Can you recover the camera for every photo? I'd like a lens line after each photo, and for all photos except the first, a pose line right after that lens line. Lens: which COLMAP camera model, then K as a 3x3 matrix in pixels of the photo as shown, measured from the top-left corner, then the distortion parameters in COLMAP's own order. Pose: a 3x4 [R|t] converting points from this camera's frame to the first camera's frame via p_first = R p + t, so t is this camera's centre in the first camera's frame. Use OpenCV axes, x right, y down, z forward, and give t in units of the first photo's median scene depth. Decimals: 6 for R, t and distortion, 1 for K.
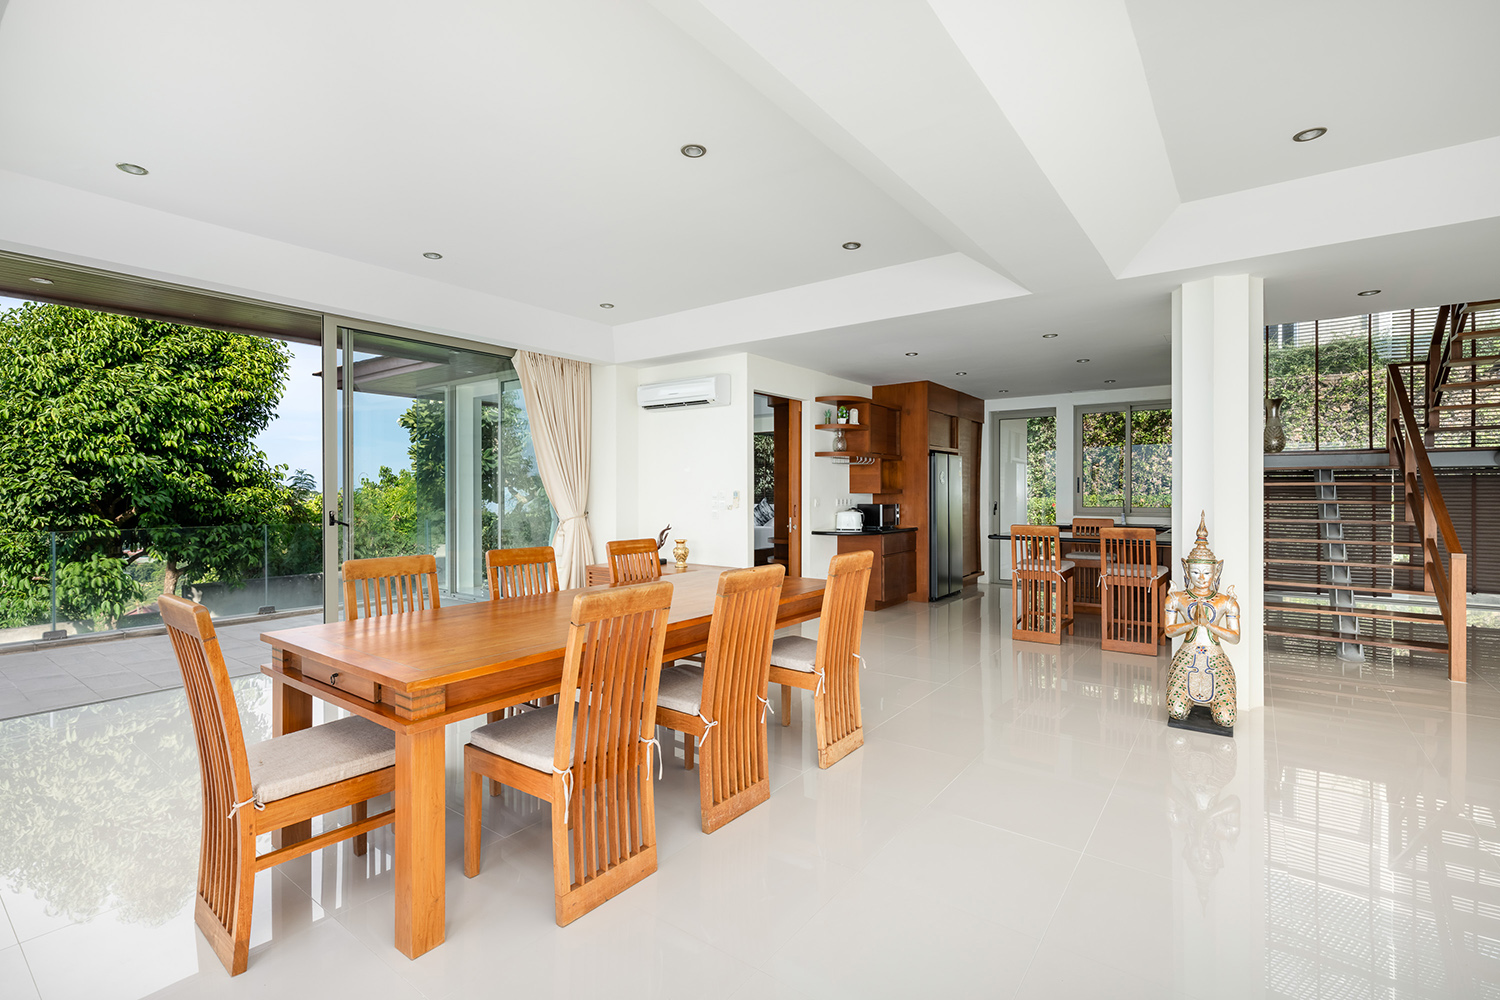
lens RADIAL K [[680.8, 0, 759.6], [0, 680.8, 490.1], [0, 0, 1]] dist [-0.004547, 0.000917]
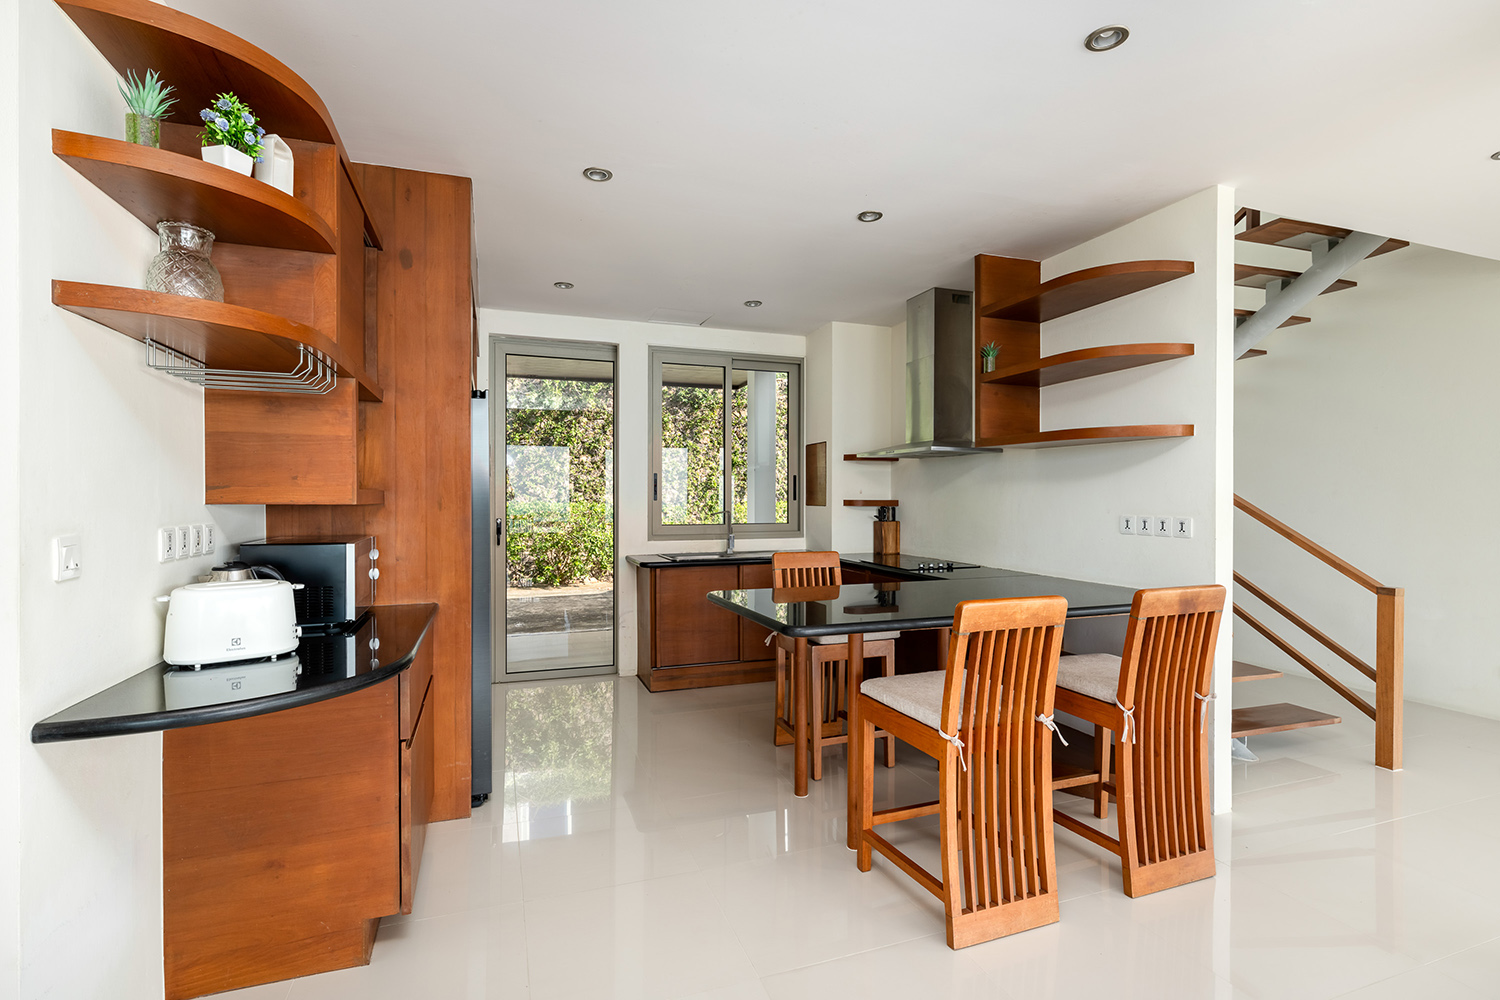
lens RADIAL K [[700.4, 0, 752.6], [0, 700.4, 497.3], [0, 0, 1]] dist [0.010419, 0.001187]
pose [[0.549102, 0.000779, 0.835755, 0.040164], [-0.001689, 0.999999, 0.000178, 0.002357], [-0.835754, -0.001509, 0.549103, 1.019388]]
